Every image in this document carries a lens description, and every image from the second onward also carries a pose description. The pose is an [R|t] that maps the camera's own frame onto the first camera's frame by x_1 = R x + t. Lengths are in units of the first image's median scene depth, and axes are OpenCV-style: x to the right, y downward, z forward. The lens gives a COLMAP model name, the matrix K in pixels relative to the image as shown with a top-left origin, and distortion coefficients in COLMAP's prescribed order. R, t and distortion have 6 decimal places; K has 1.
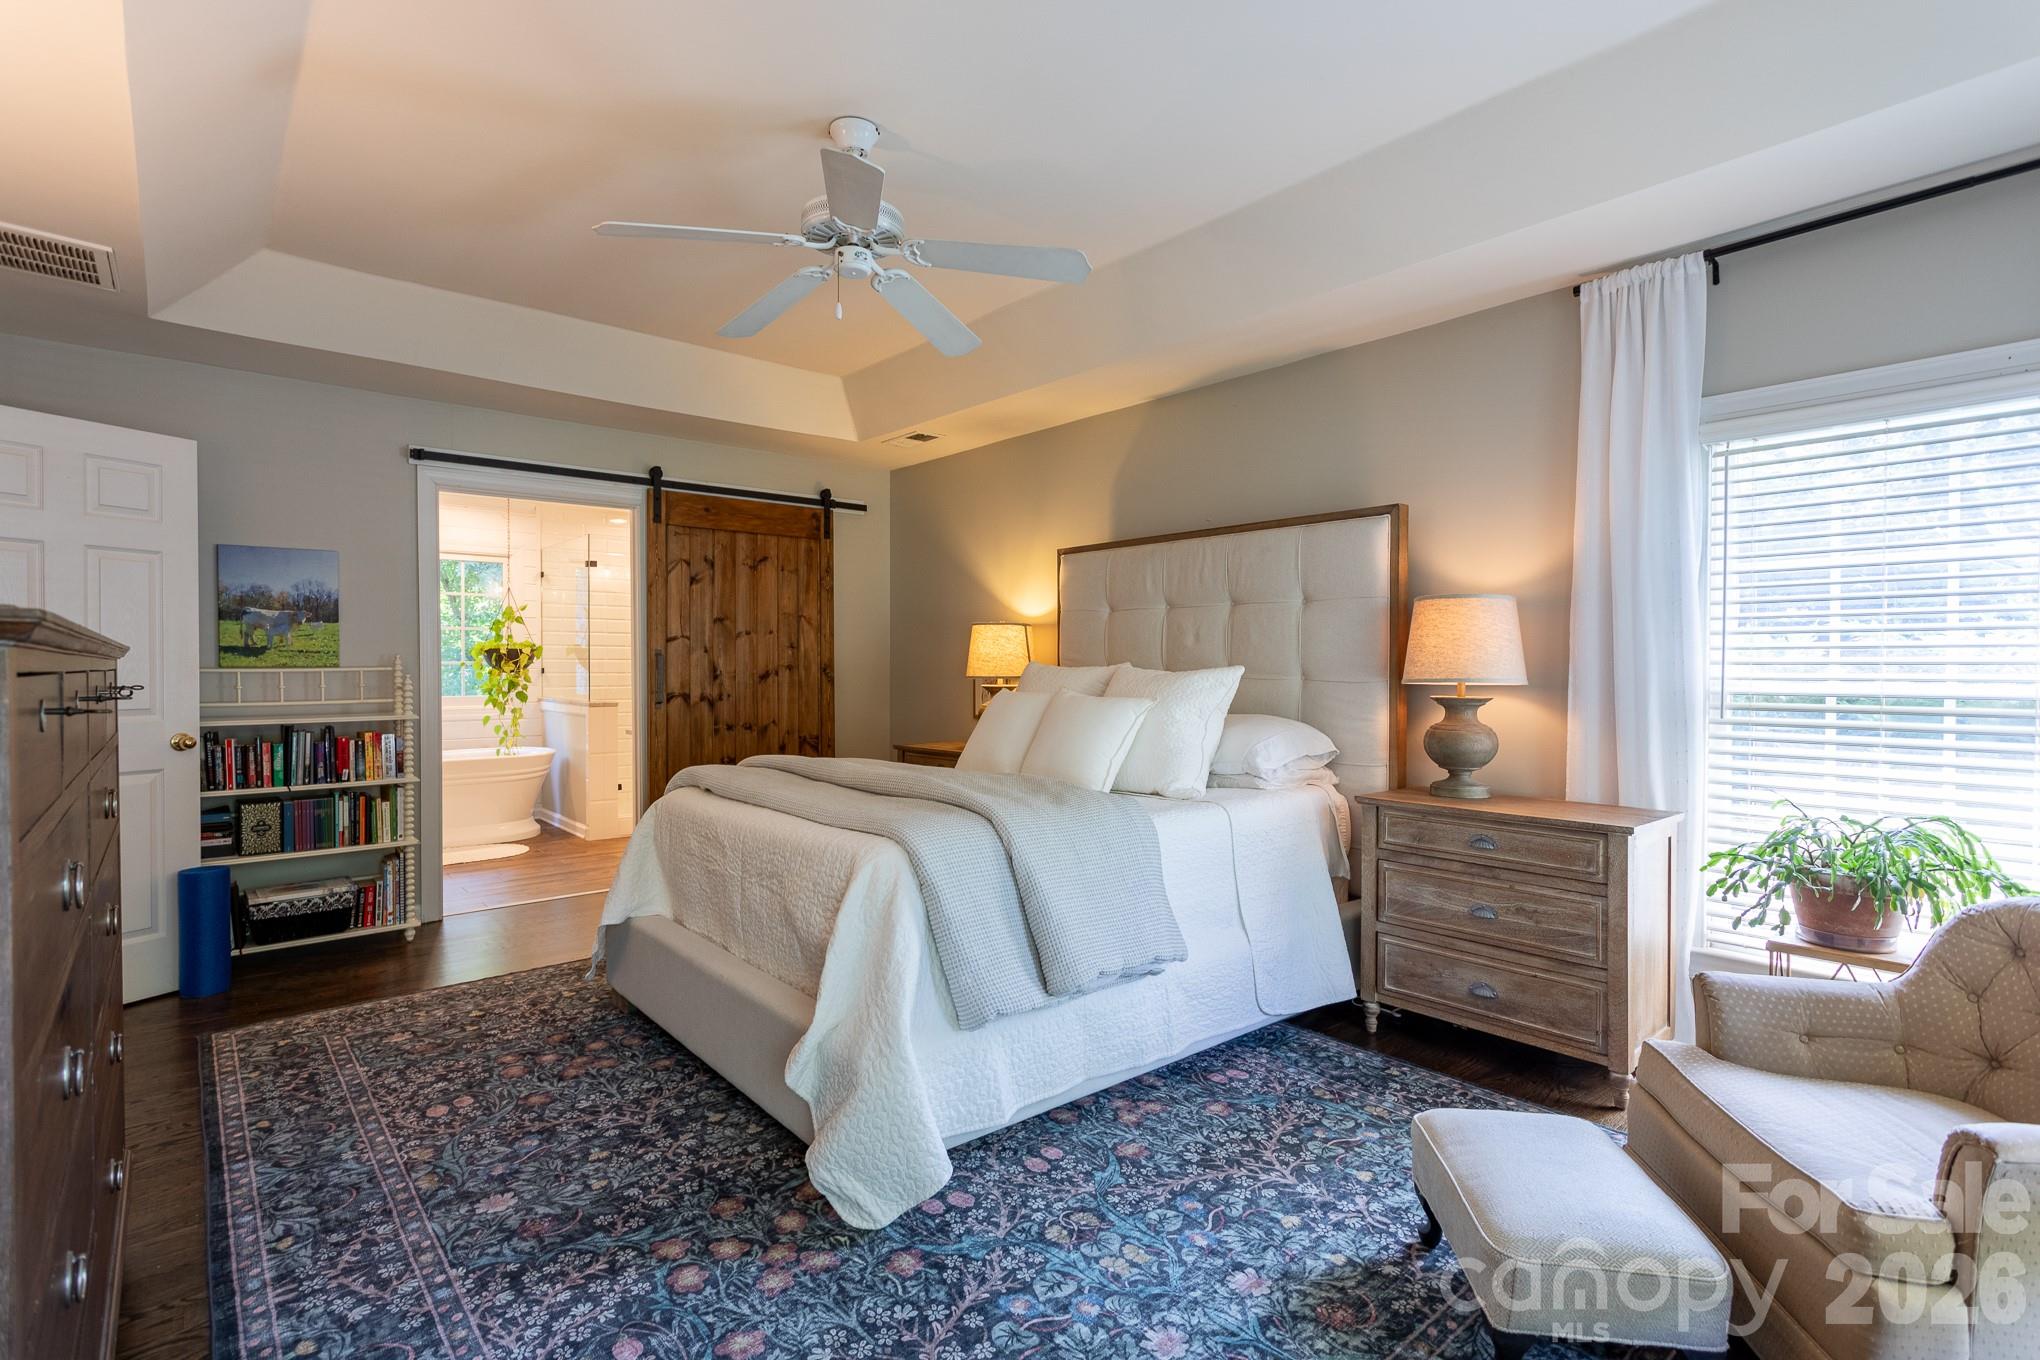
lens RADIAL K [[990.6, 0, 1021.0], [0, 990.6, 667.3], [0, 0, 1]] dist [0.000549, 0.000348]
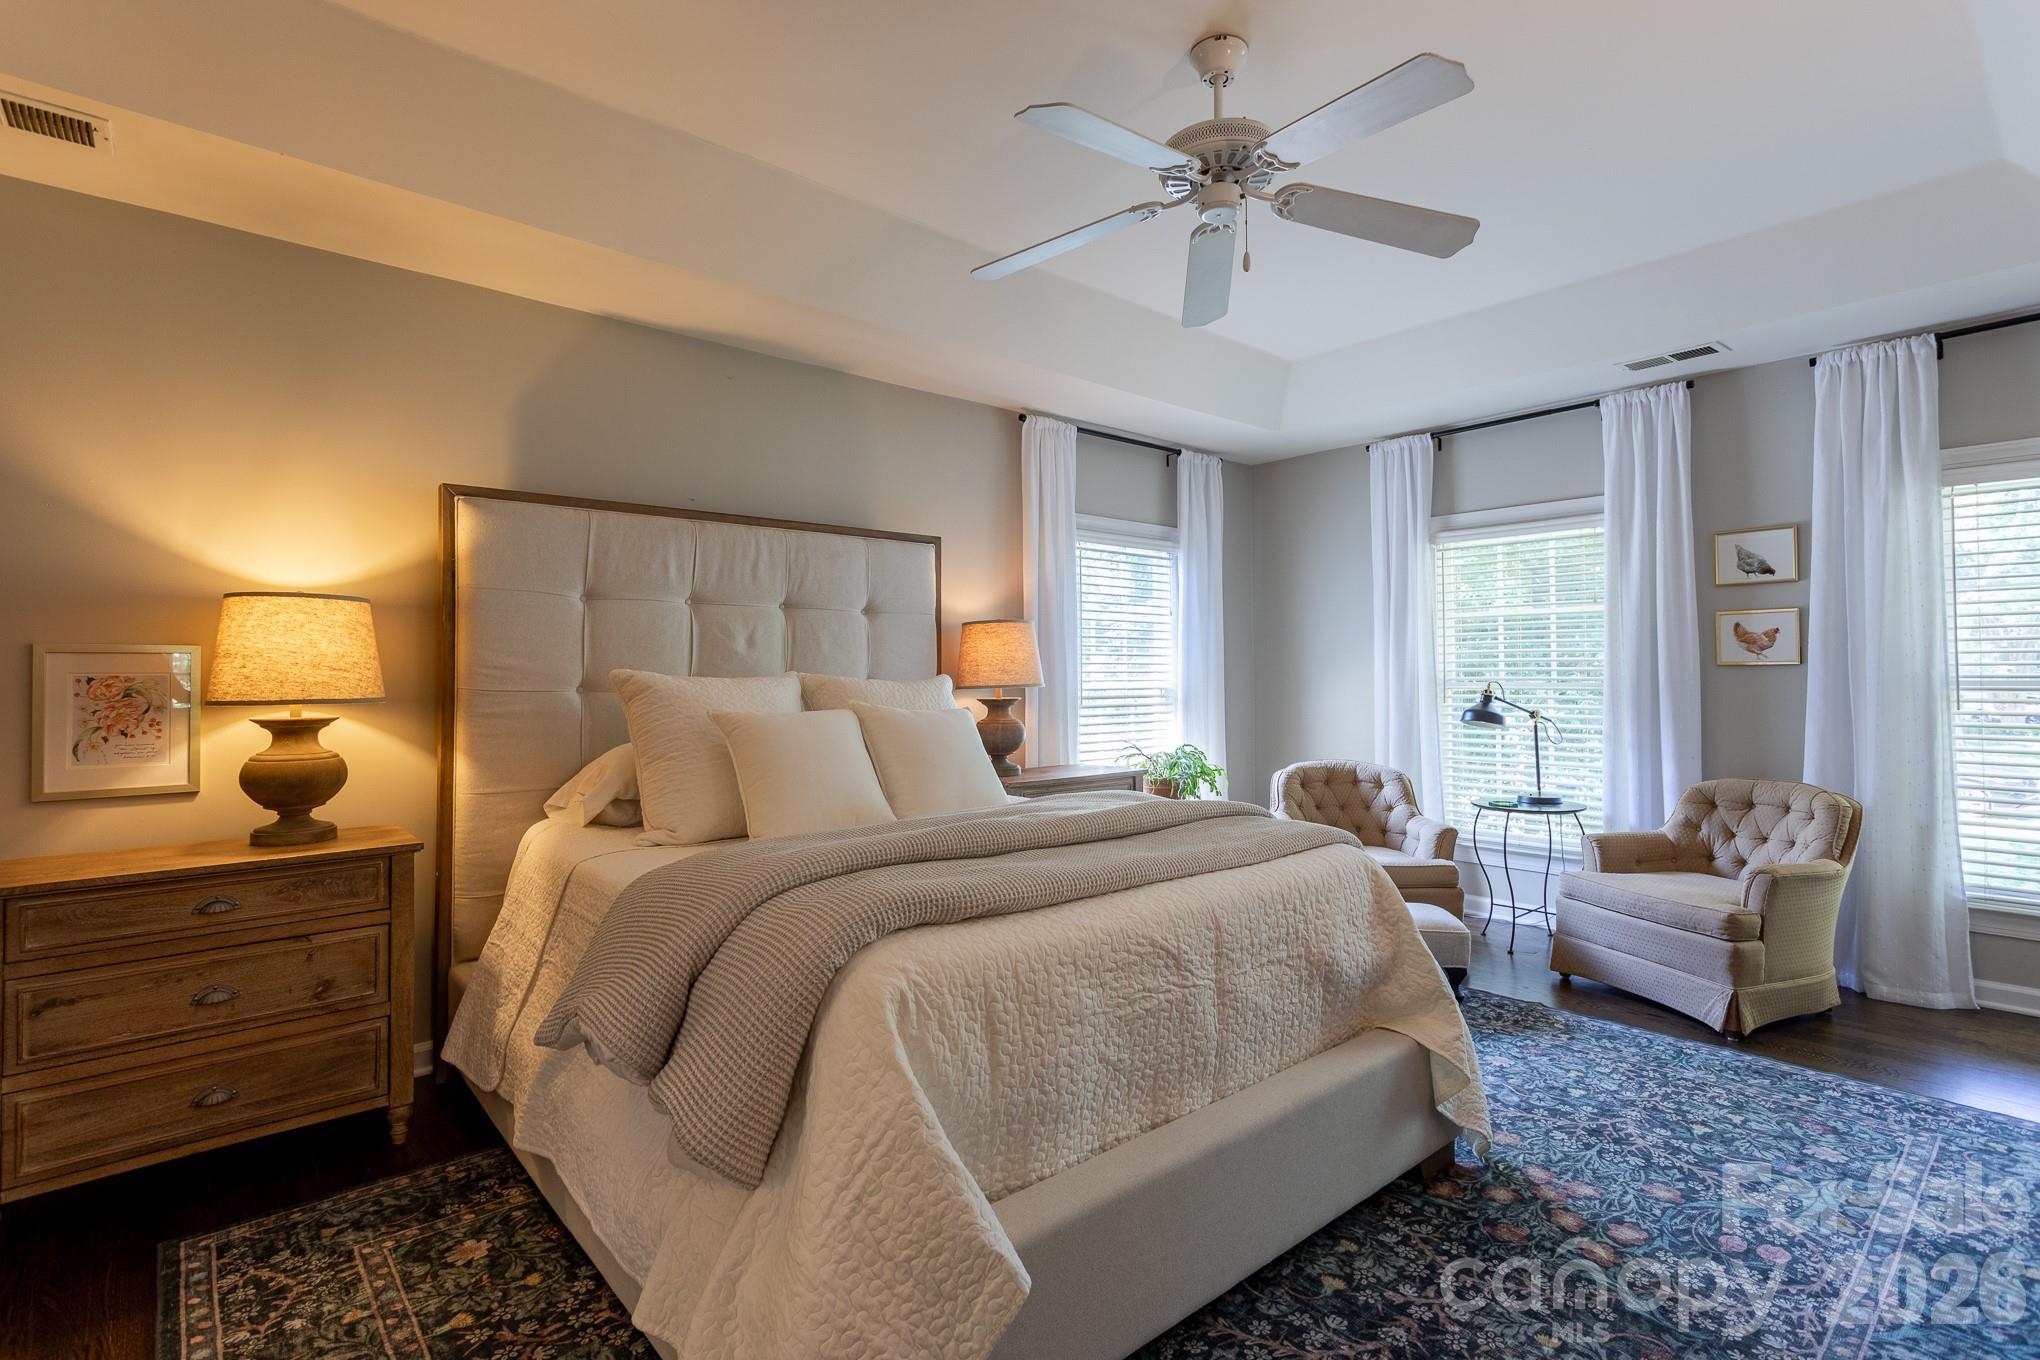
lens RADIAL K [[971.2, 0, 1023.8], [0, 971.2, 642.3], [0, 0, 1]] dist [-0.002244, -0.001352]
pose [[-0.017551, 0.033912, 0.999271, -0.729333], [0.008420, 0.999394, -0.033768, 0.000391], [-0.999811, 0.007821, -0.017826, 0.868723]]
